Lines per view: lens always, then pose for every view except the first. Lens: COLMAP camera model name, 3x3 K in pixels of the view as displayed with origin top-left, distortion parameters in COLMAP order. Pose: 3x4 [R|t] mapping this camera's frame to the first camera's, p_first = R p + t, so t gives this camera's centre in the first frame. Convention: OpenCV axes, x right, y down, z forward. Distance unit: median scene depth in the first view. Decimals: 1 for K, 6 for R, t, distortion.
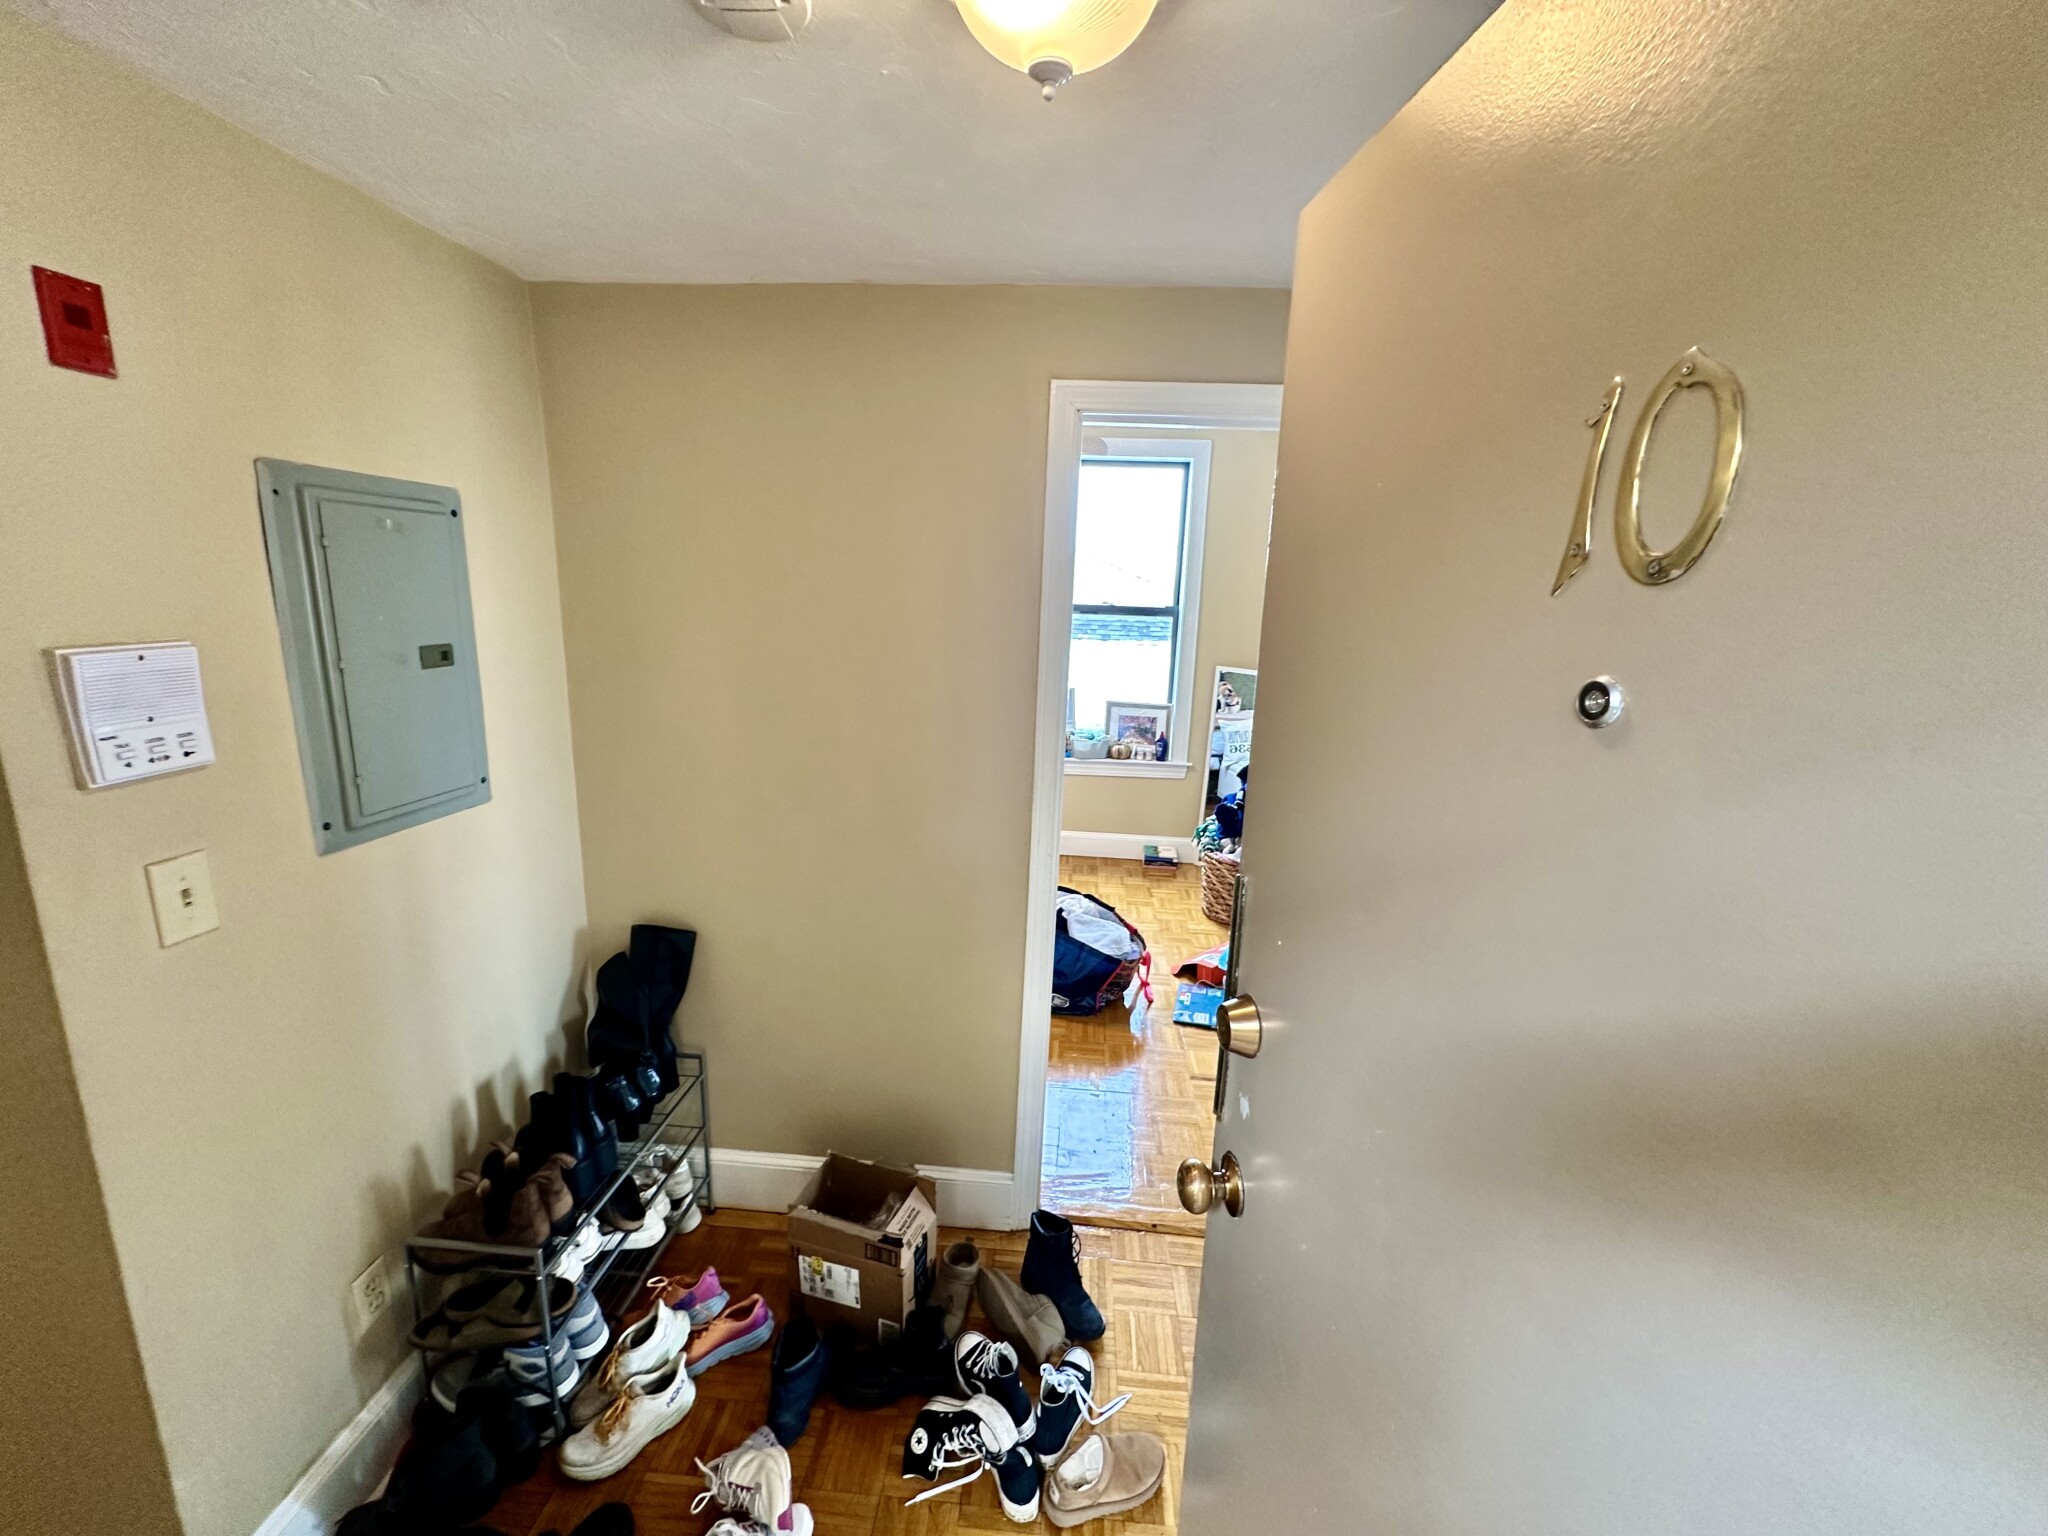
lens RADIAL K [[810.0, 0, 1022.8], [0, 810.0, 766.9], [0, 0, 1]] dist [-0.003977, 0.001099]
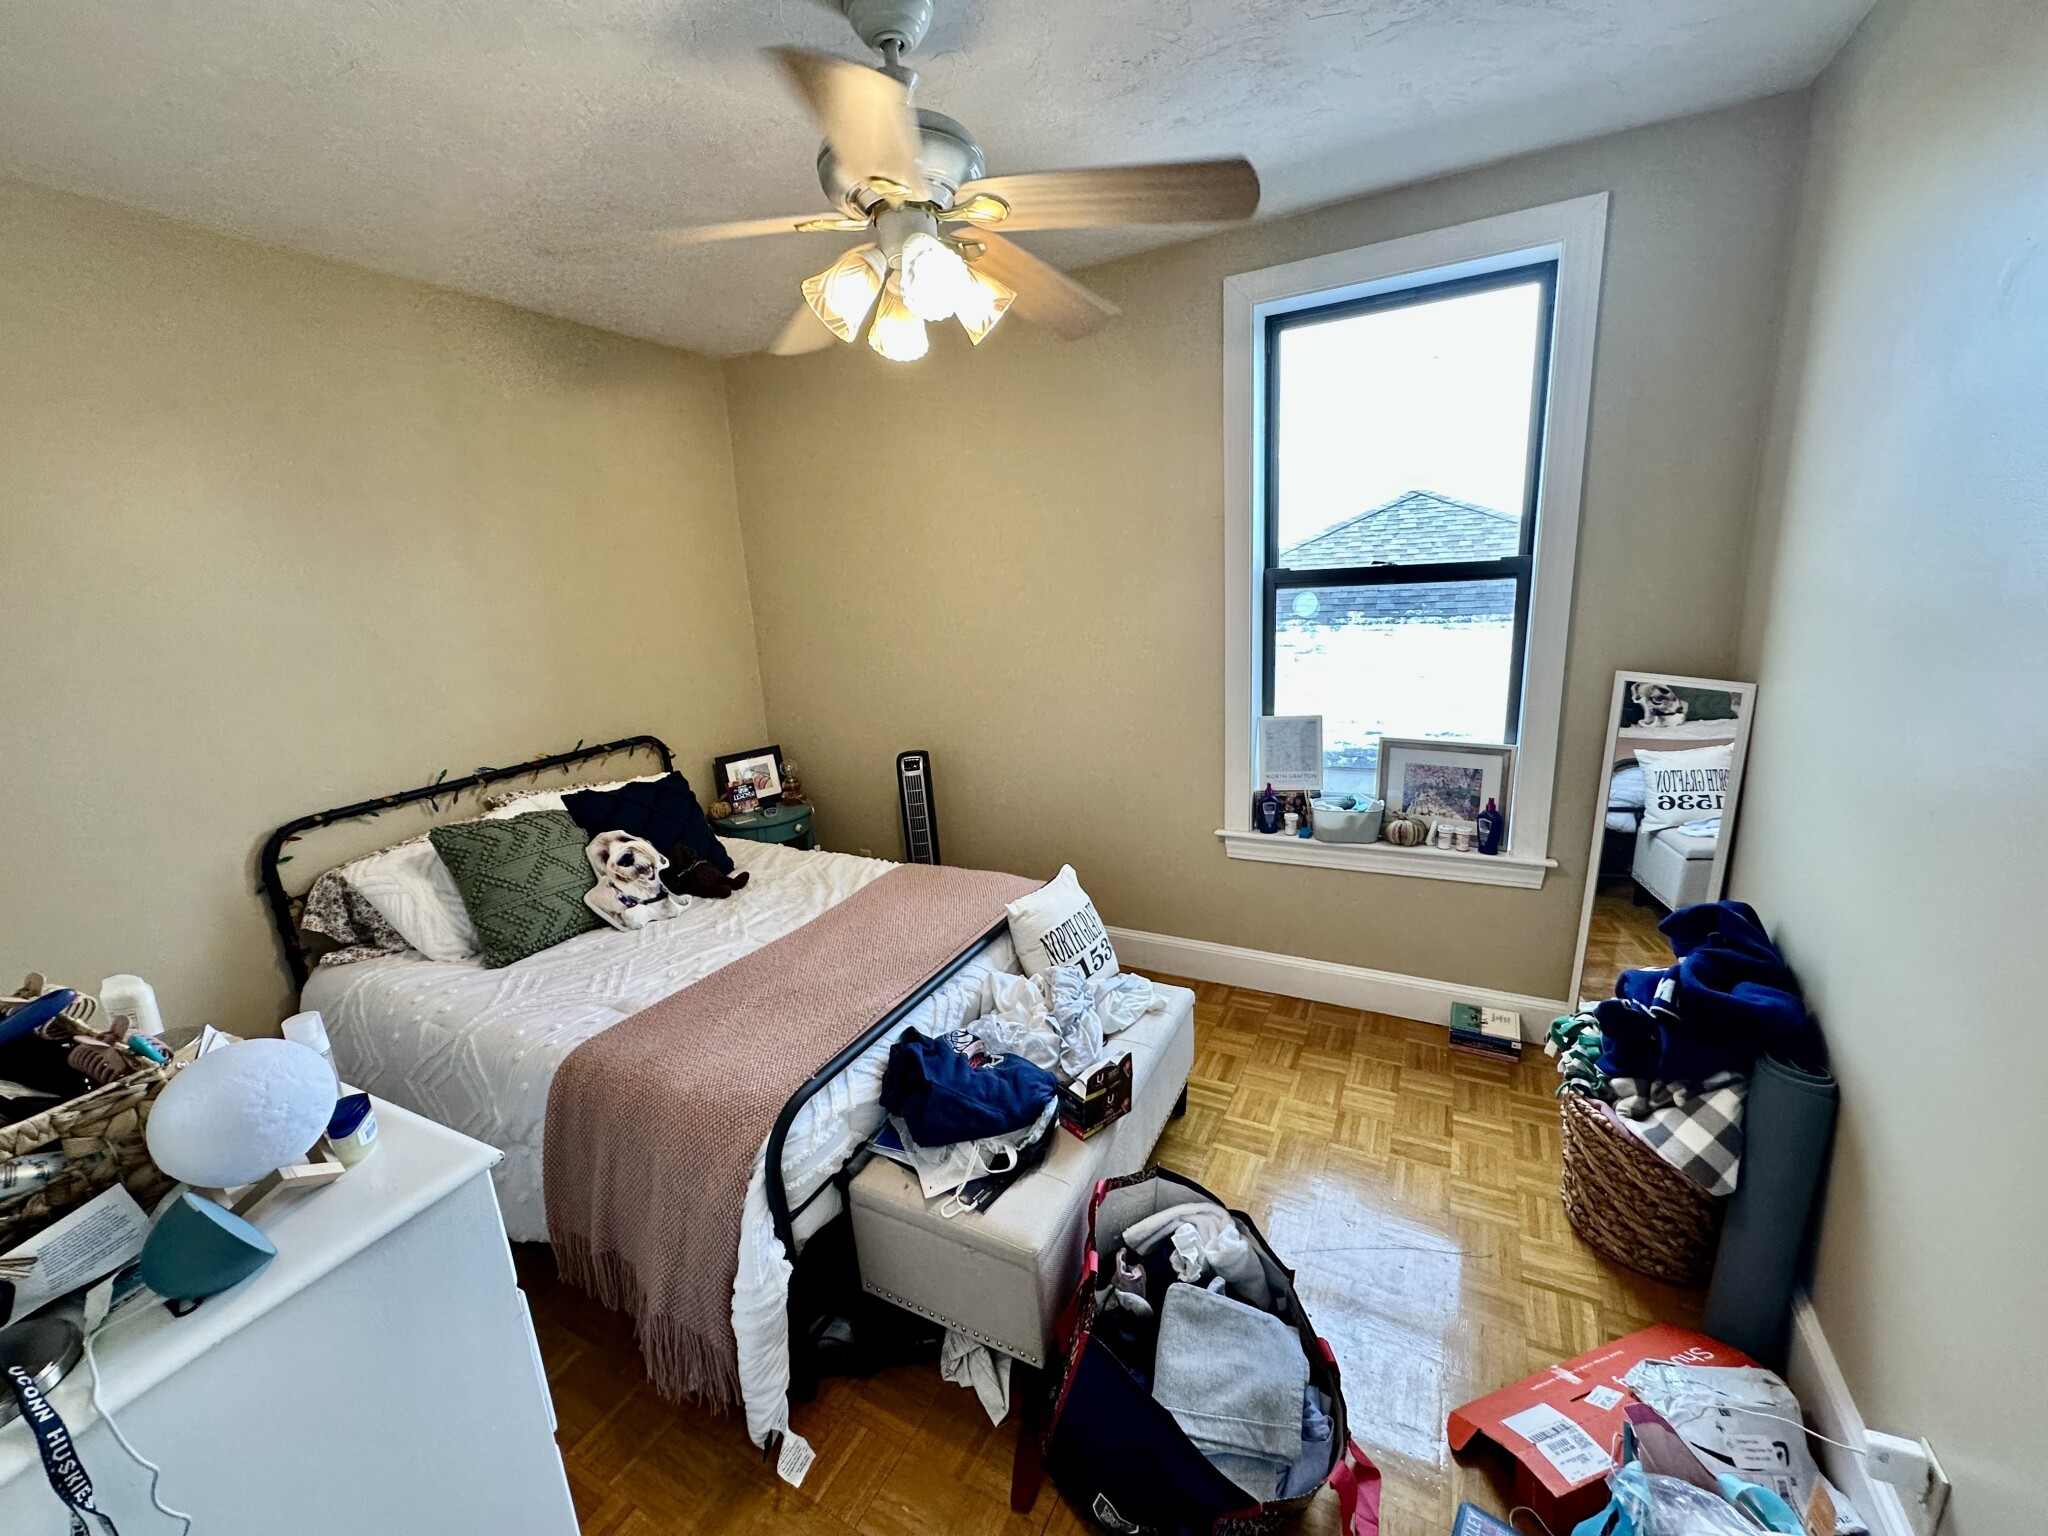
lens RADIAL K [[810.0, 0, 1022.8], [0, 810.0, 766.9], [0, 0, 1]] dist [-0.003977, 0.001099]
pose [[0.908828, 0.006558, -0.417120, 0.113845], [0.000460, 0.999860, 0.016722, -0.072254], [0.417171, -0.015389, 0.908698, 0.391450]]
